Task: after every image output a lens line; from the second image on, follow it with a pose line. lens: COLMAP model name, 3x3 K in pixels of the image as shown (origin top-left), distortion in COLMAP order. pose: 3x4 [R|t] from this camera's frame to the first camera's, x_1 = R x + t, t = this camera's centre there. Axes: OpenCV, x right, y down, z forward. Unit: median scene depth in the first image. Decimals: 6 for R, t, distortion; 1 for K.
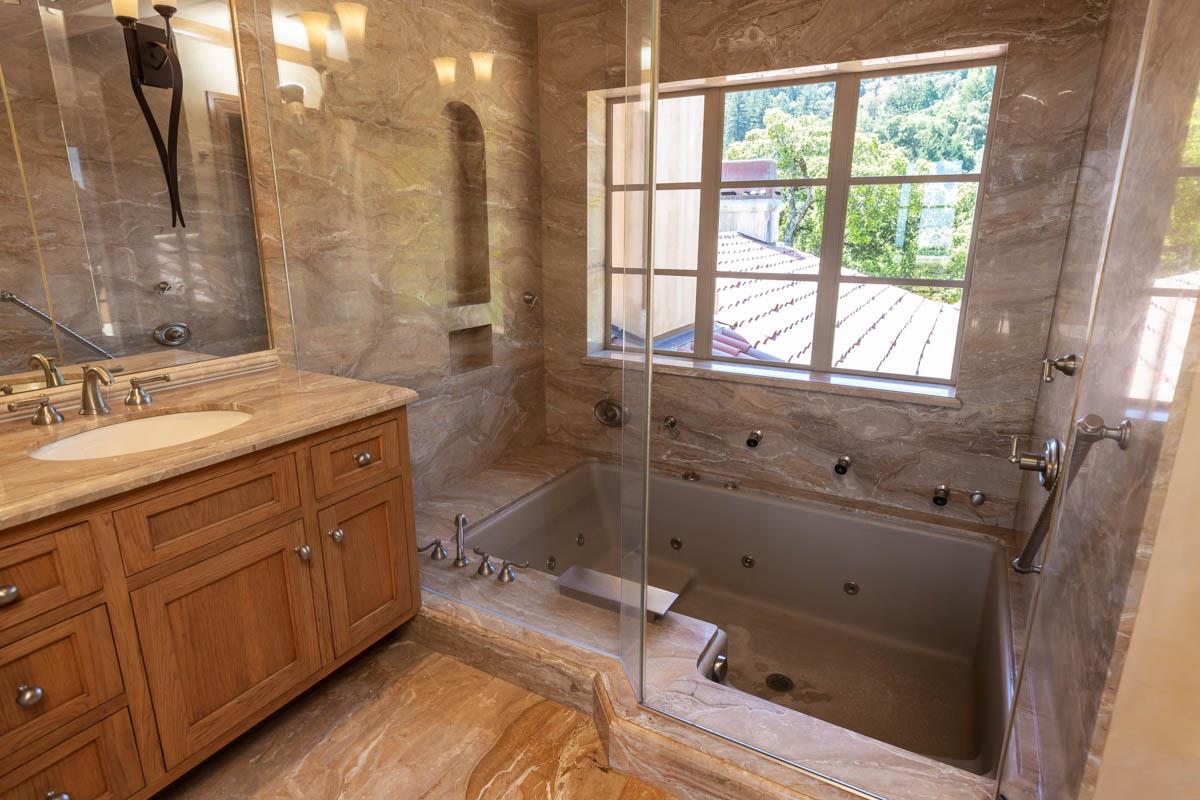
lens RADIAL K [[636.3, 0, 600.0], [0, 636.3, 400.0], [0, 0, 1]] dist [0.002985, -0.000709]
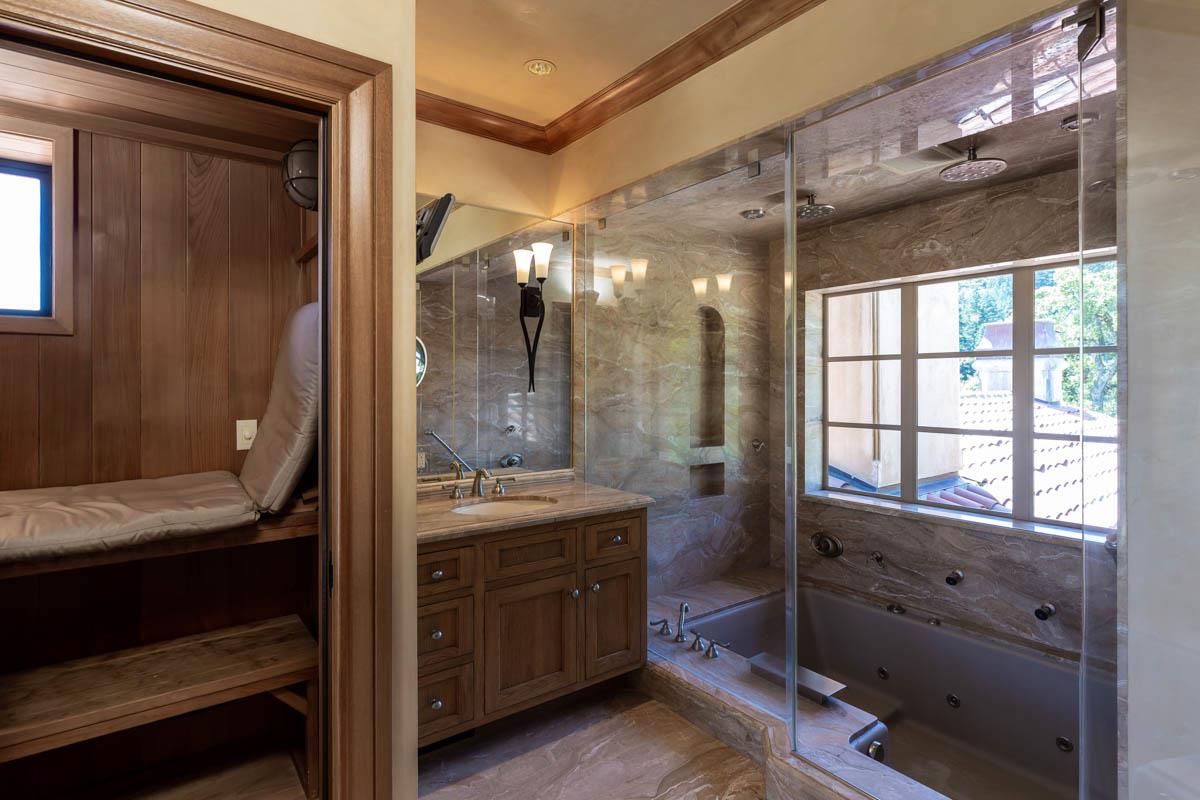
lens RADIAL K [[636.3, 0, 600.0], [0, 636.3, 400.0], [0, 0, 1]] dist [0.002985, -0.000709]
pose [[0.906014, 0.005823, -0.423207, 0.158848], [-0.106408, 0.970923, -0.214443, 0.066494], [0.409653, 0.239321, 0.880290, -0.294202]]
